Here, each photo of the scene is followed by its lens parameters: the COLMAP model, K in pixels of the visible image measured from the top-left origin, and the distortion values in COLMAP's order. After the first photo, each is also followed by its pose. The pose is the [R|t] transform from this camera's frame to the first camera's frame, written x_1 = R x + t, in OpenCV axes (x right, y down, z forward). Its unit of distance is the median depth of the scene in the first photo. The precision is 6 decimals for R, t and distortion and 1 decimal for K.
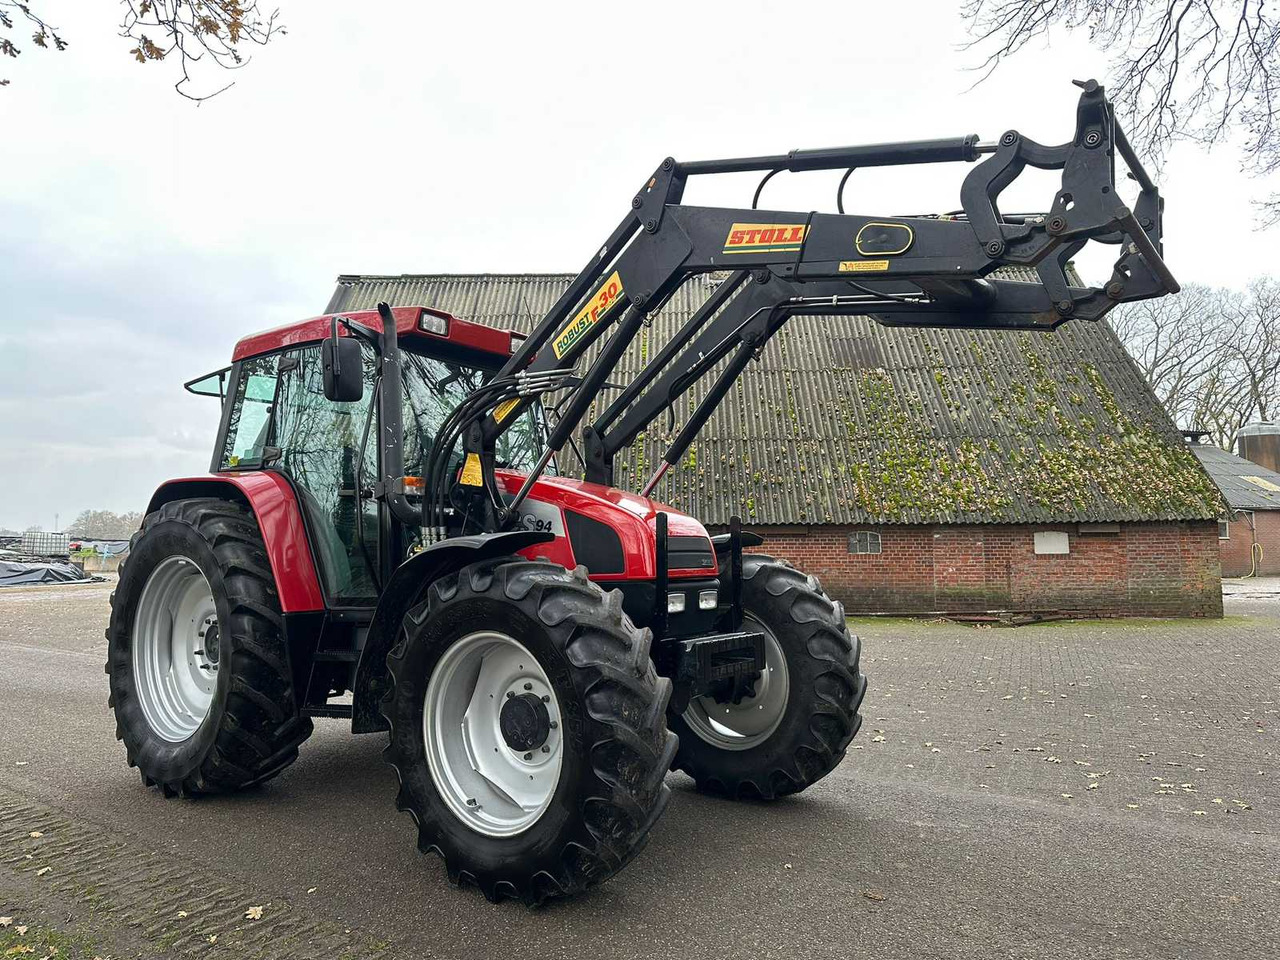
lens RADIAL K [[988.0, 0, 640.0], [0, 988.0, 480.0], [0, 0, 1]] dist [0.056730, -0.072072]
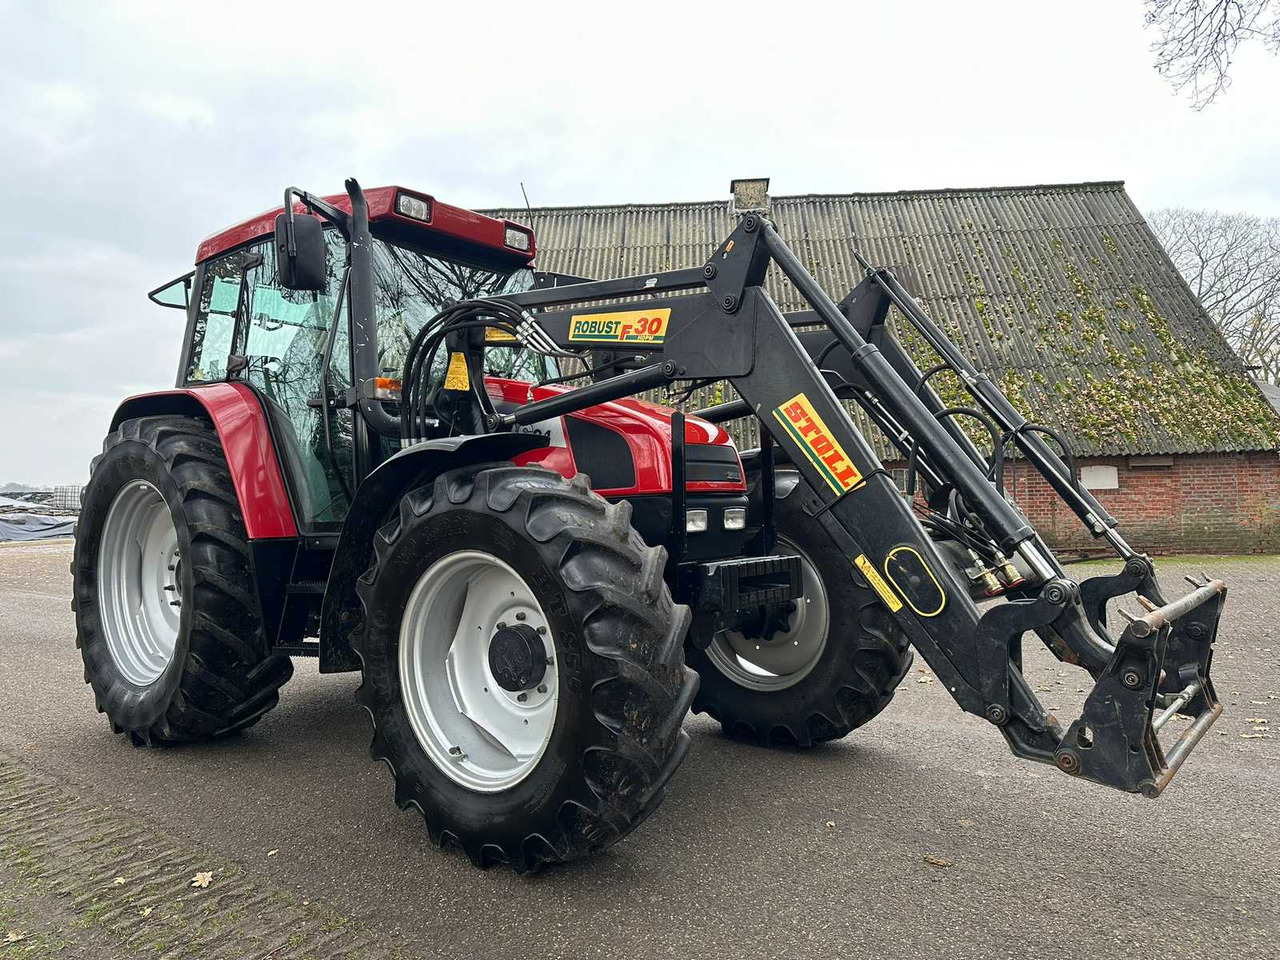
lens RADIAL K [[1013.4, 0, 632.3], [0, 1013.4, 486.9], [0, 0, 1]] dist [0.010401, -0.006040]
pose [[0.999368, -0.011994, -0.033463, 0.009614], [0.014013, 0.998053, 0.060785, 0.036668], [0.032669, -0.061215, 0.997590, 0.119167]]
